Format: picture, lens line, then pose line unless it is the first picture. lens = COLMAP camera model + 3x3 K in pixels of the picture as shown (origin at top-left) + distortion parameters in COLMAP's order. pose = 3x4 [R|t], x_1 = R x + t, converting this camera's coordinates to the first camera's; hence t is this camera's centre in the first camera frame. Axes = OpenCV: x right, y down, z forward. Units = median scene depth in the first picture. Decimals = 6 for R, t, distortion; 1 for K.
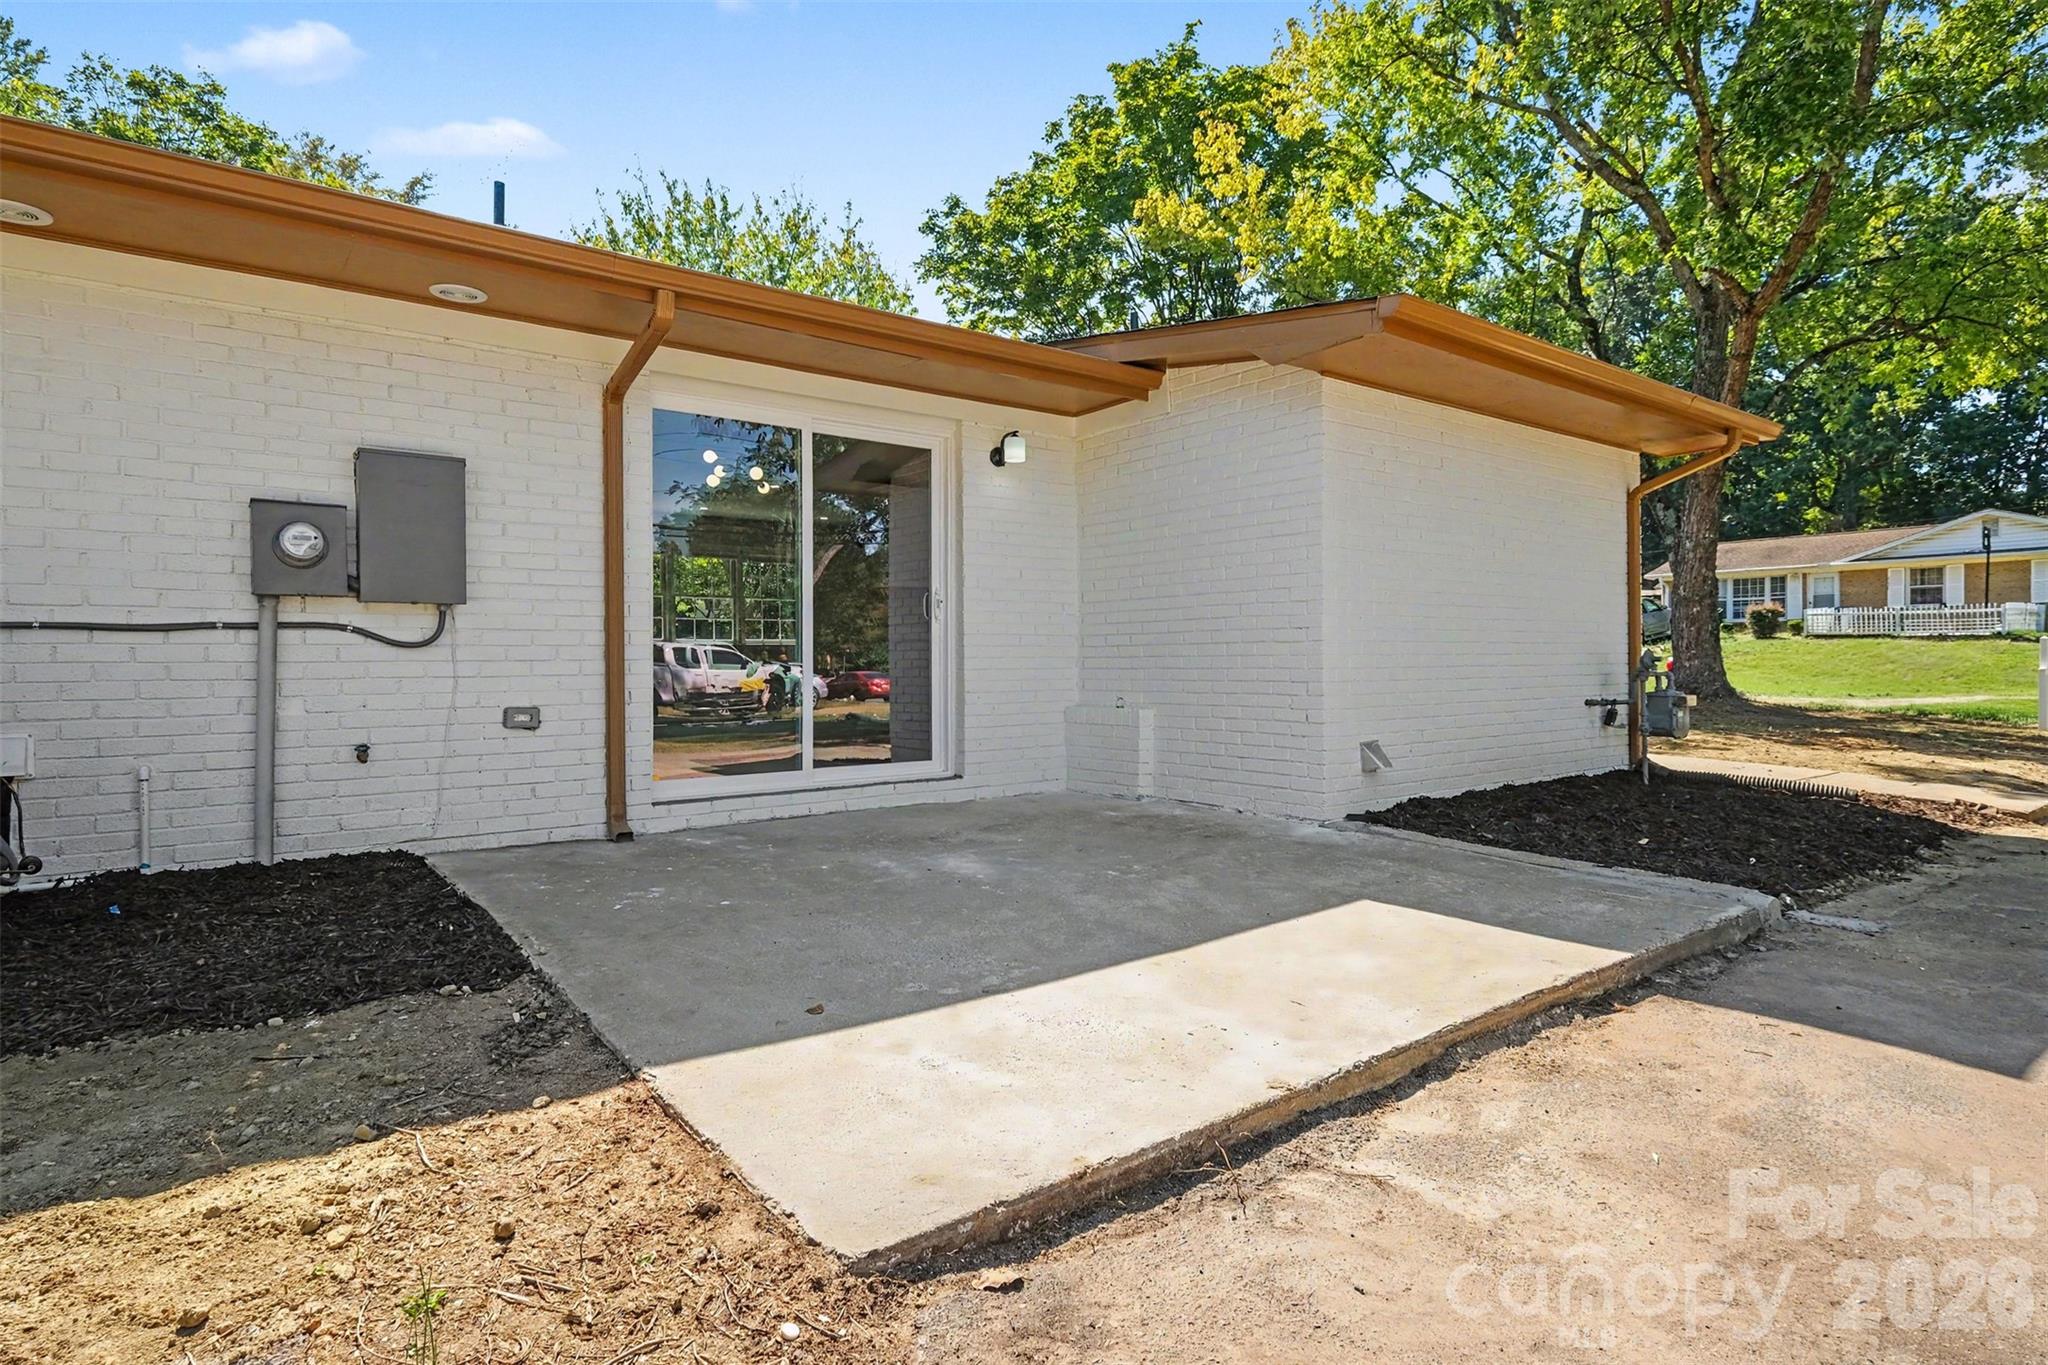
lens RADIAL K [[1055.3, 0, 1025.4], [0, 1055.3, 665.5], [0, 0, 1]] dist [0.003416, 0.001209]
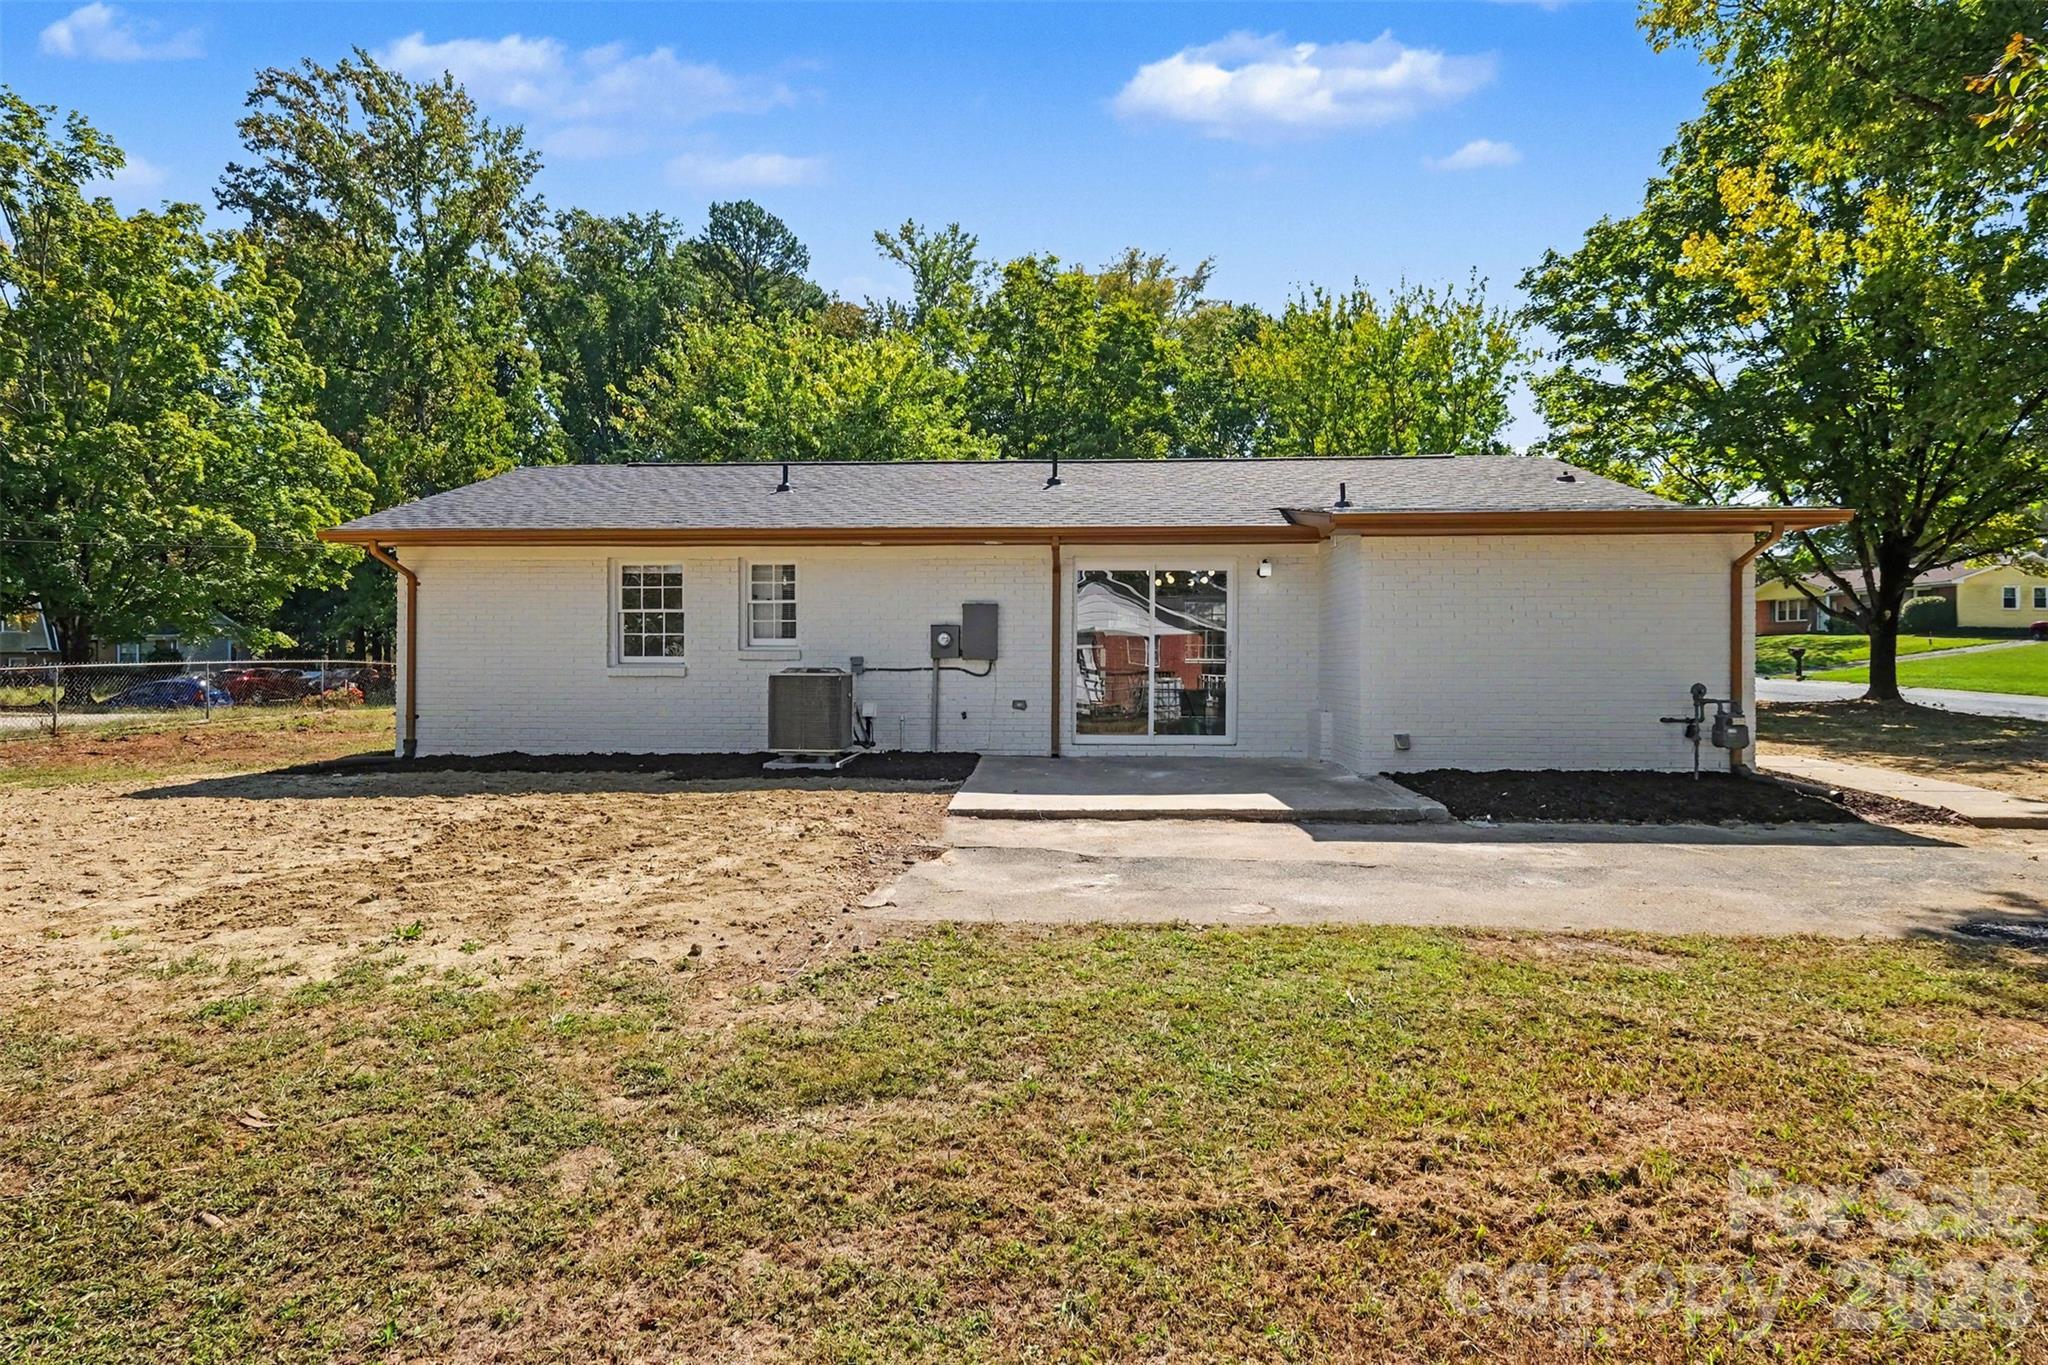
lens RADIAL K [[971.0, 0, 1031.8], [0, 971.0, 676.1], [0, 0, 1]] dist [0.002285, 0.000600]
pose [[0.779523, 0.013142, -0.626236, 0.926360], [-0.010814, 0.999913, 0.007523, -0.032978], [0.626280, 0.000908, 0.779597, -0.725966]]
